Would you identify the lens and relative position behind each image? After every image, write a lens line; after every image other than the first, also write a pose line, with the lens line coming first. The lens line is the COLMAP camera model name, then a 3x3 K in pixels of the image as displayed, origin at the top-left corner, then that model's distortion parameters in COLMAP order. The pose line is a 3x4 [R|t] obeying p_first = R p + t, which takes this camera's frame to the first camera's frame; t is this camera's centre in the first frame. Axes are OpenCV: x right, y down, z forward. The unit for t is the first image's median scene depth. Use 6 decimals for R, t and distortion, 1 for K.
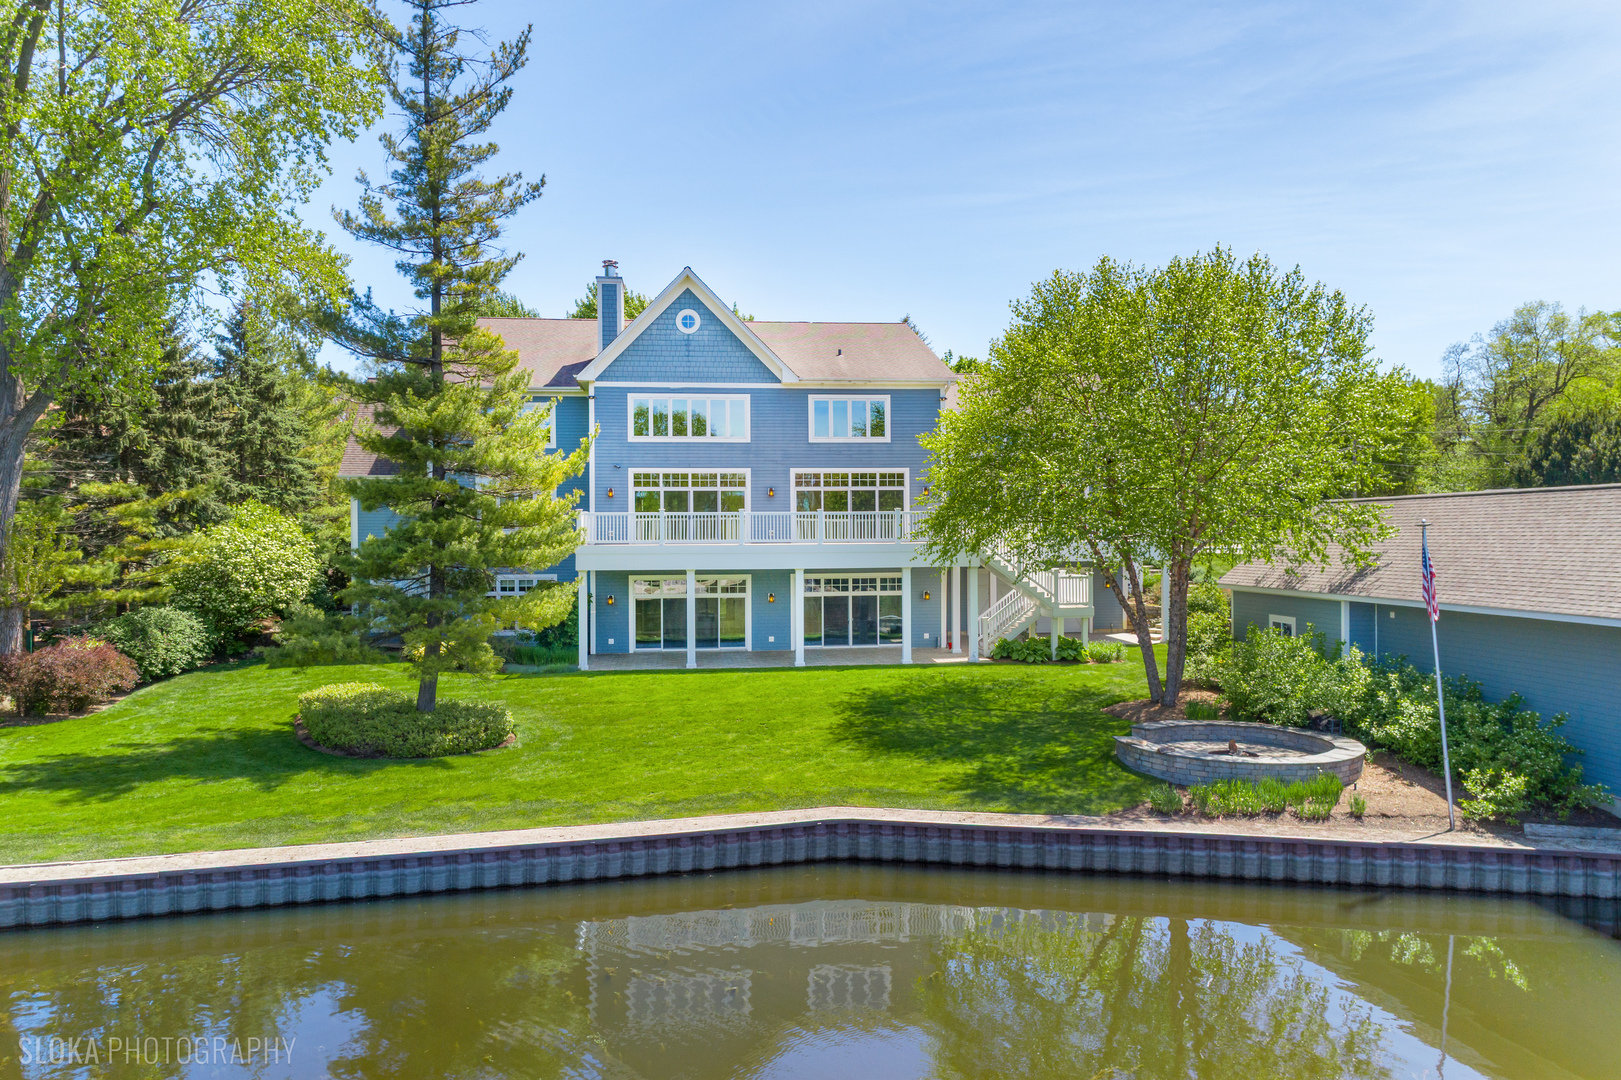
lens RADIAL K [[1162.1, 0, 807.9], [0, 1162.1, 551.8], [0, 0, 1]] dist [-0.001693, -0.000236]
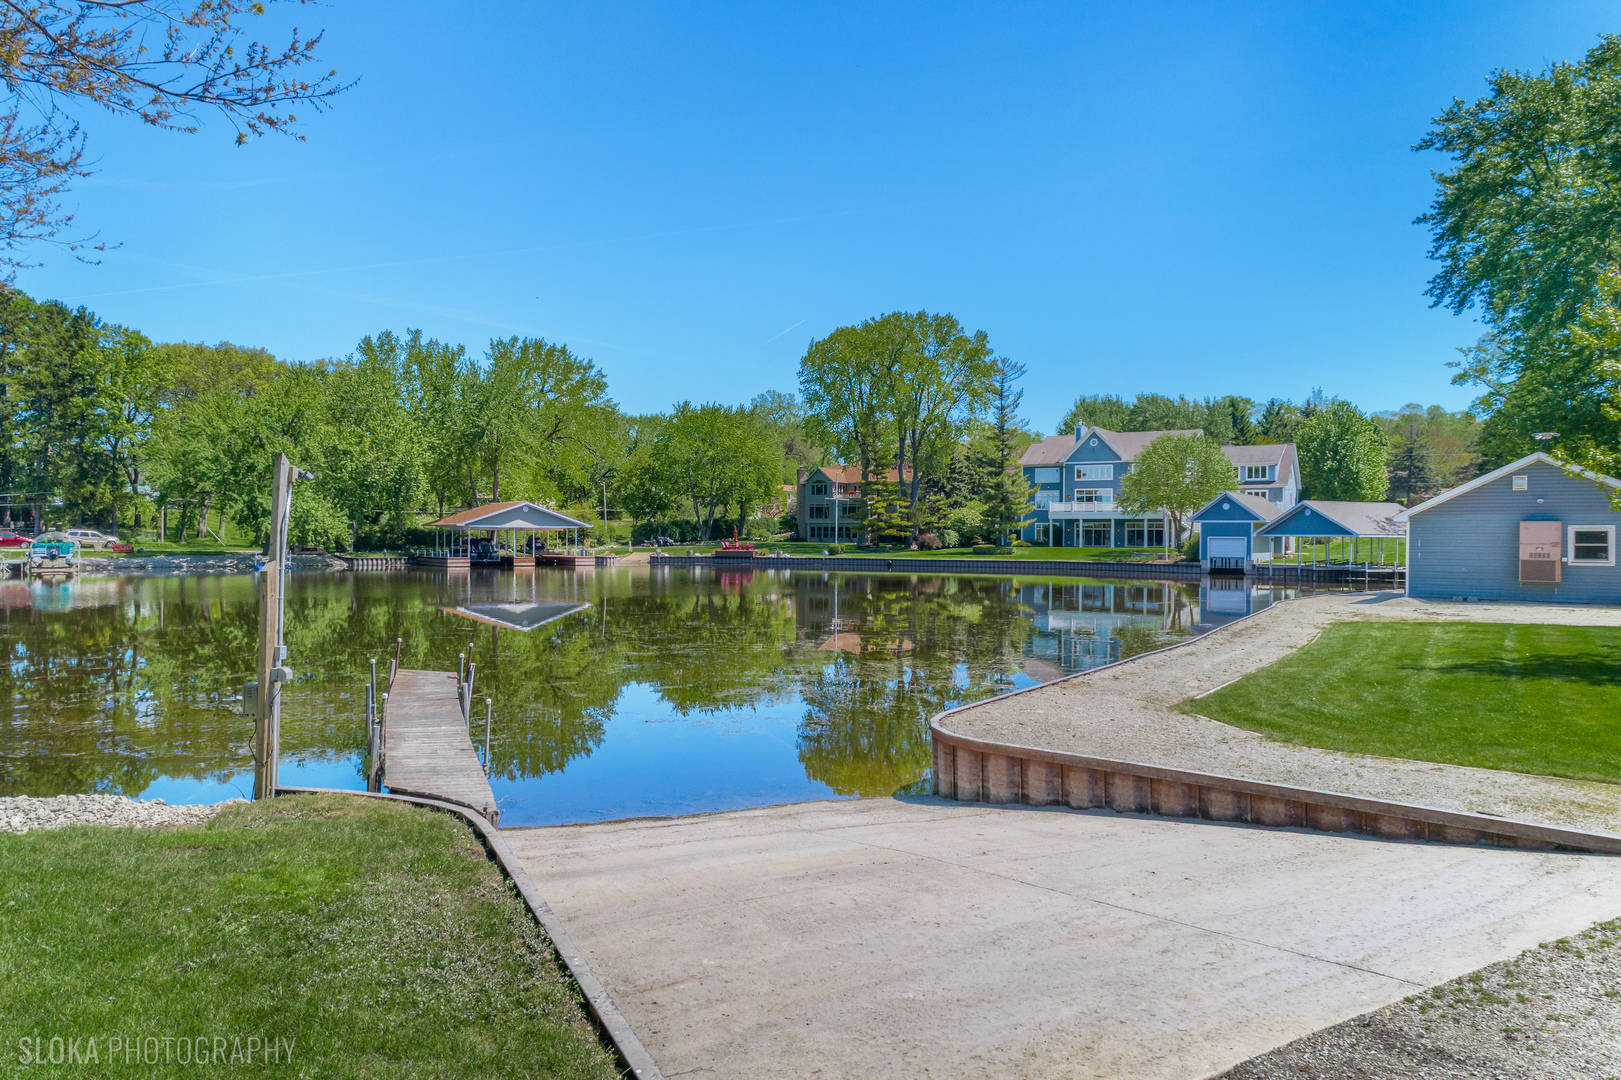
lens RADIAL K [[1162.1, 0, 809.0], [0, 1162.1, 540.7], [0, 0, 1]] dist [-0.001693, -0.000236]
pose [[0.792218, 0.007868, -0.610187, 1.288003], [-0.010806, 0.999941, -0.001136, 0.088126], [0.610142, 0.007493, 0.792256, -2.100422]]
